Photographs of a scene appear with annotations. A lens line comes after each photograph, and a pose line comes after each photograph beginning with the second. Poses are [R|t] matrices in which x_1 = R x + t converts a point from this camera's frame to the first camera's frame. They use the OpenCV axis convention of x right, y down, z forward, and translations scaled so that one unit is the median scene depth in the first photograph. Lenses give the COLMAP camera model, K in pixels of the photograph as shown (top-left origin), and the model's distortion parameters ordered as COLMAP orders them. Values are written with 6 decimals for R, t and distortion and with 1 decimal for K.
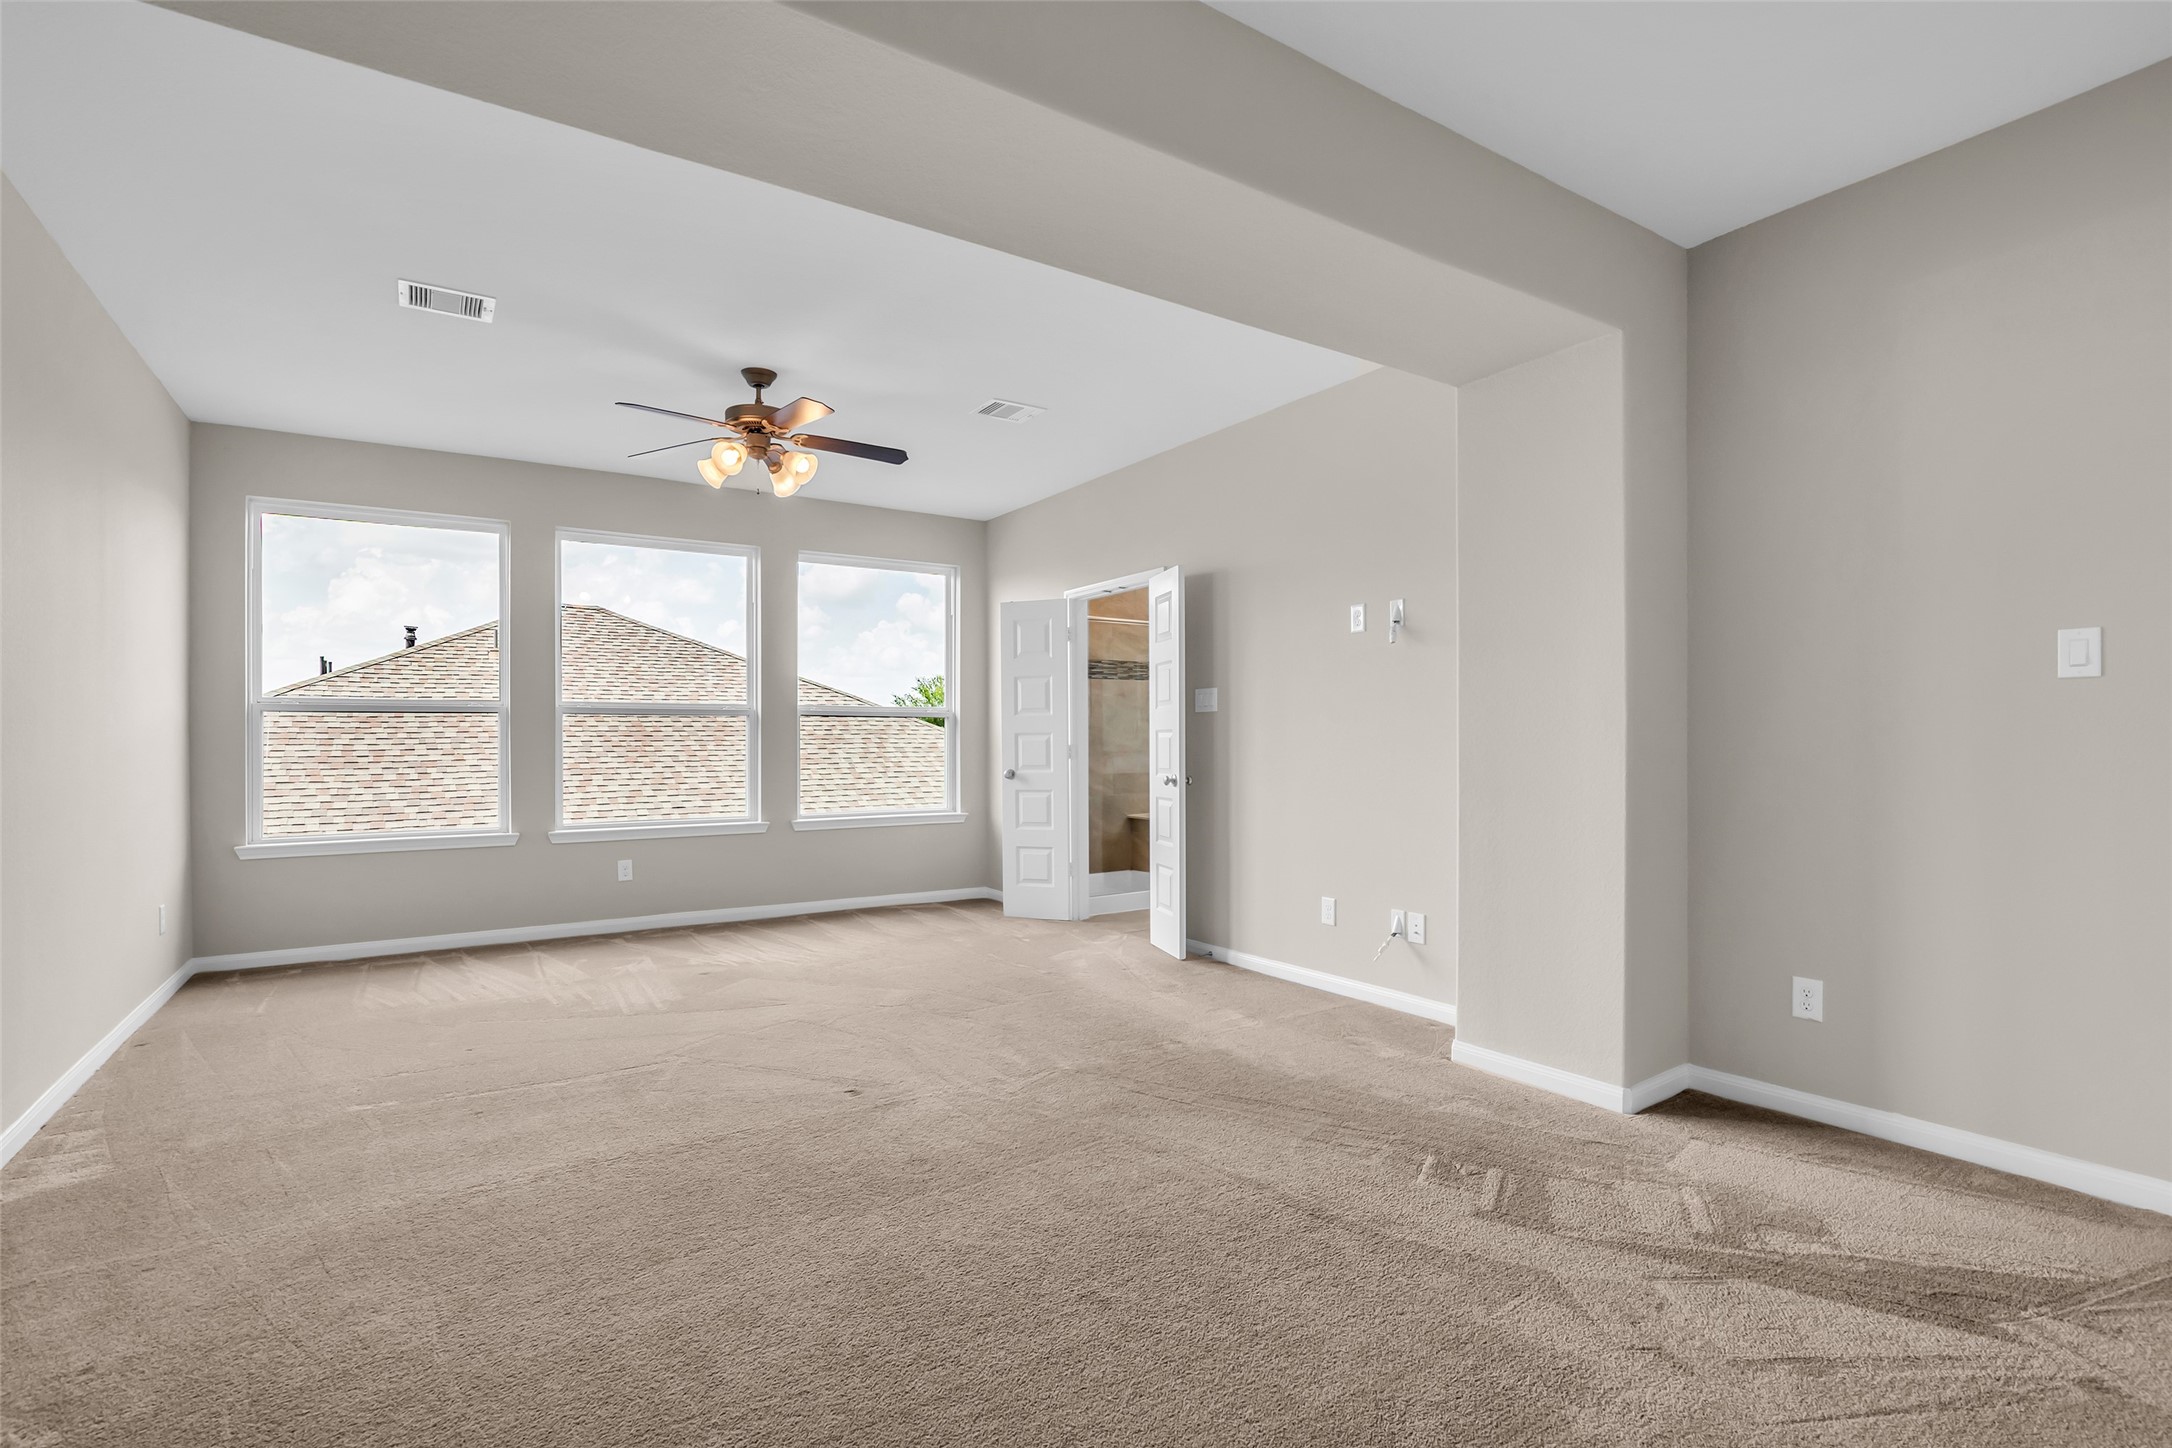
lens RADIAL K [[1022.2, 0, 1086.5], [0, 1022.2, 742.6], [0, 0, 1]] dist [-0.000781, -0.000005]
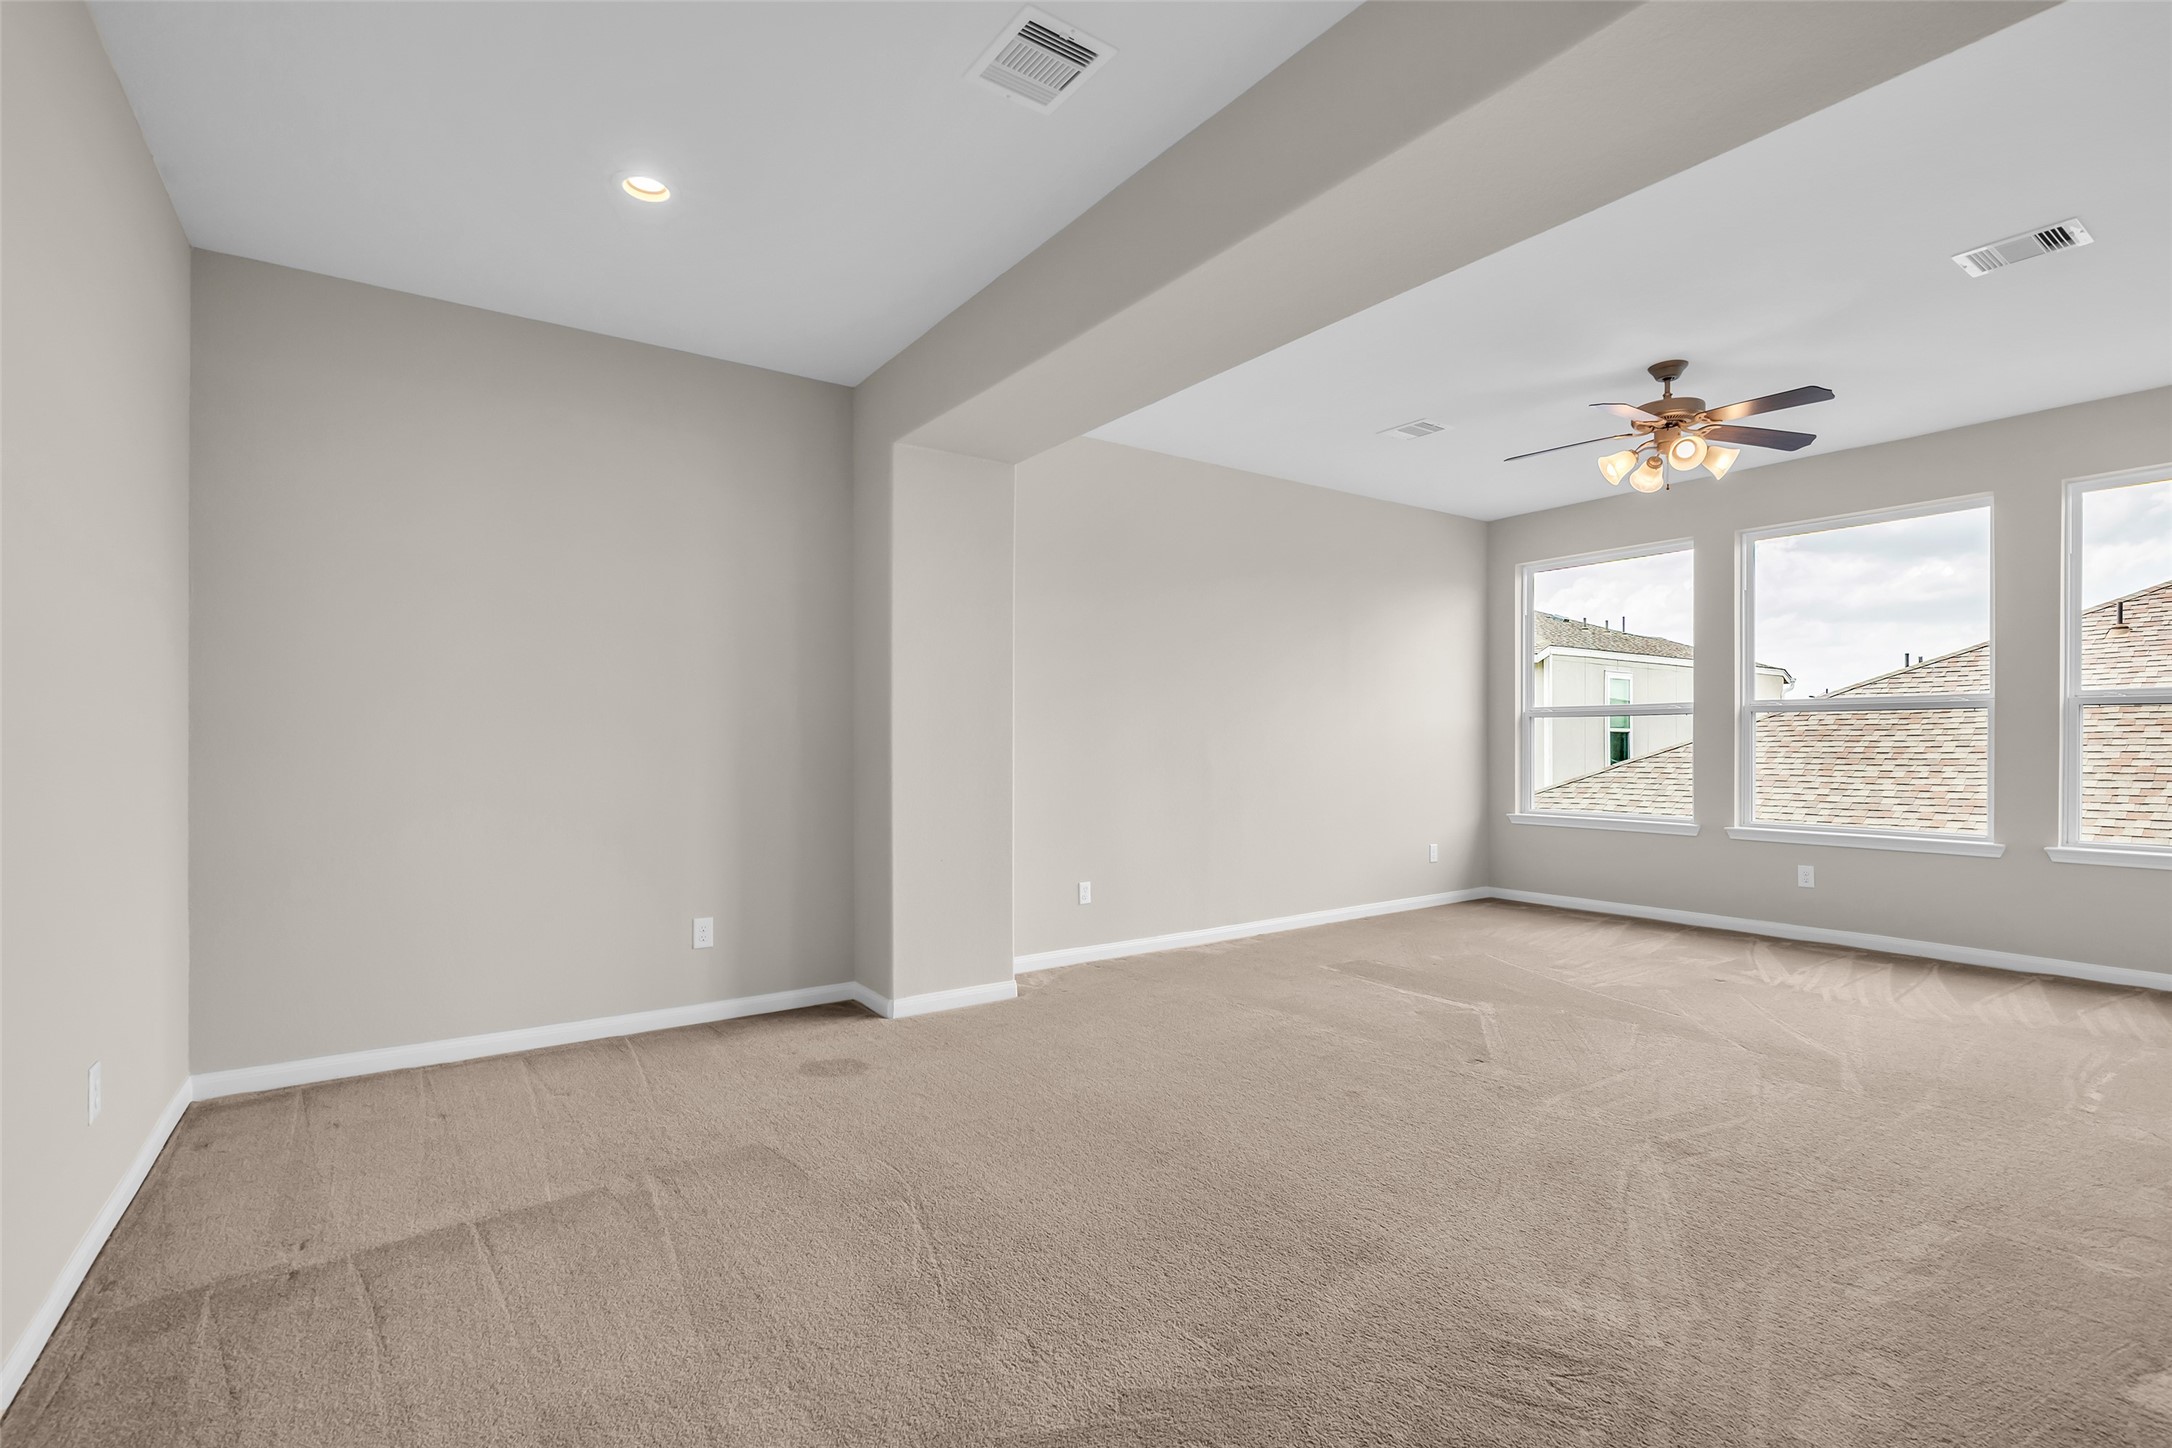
lens RADIAL K [[1022.2, 0, 1089.1], [0, 1022.2, 724.3], [0, 0, 1]] dist [-0.000781, -0.000005]
pose [[0.039100, -0.010191, -0.999183, 0.428541], [-0.002836, 0.999943, -0.010310, -0.003718], [0.999231, 0.003236, 0.039069, 0.274524]]
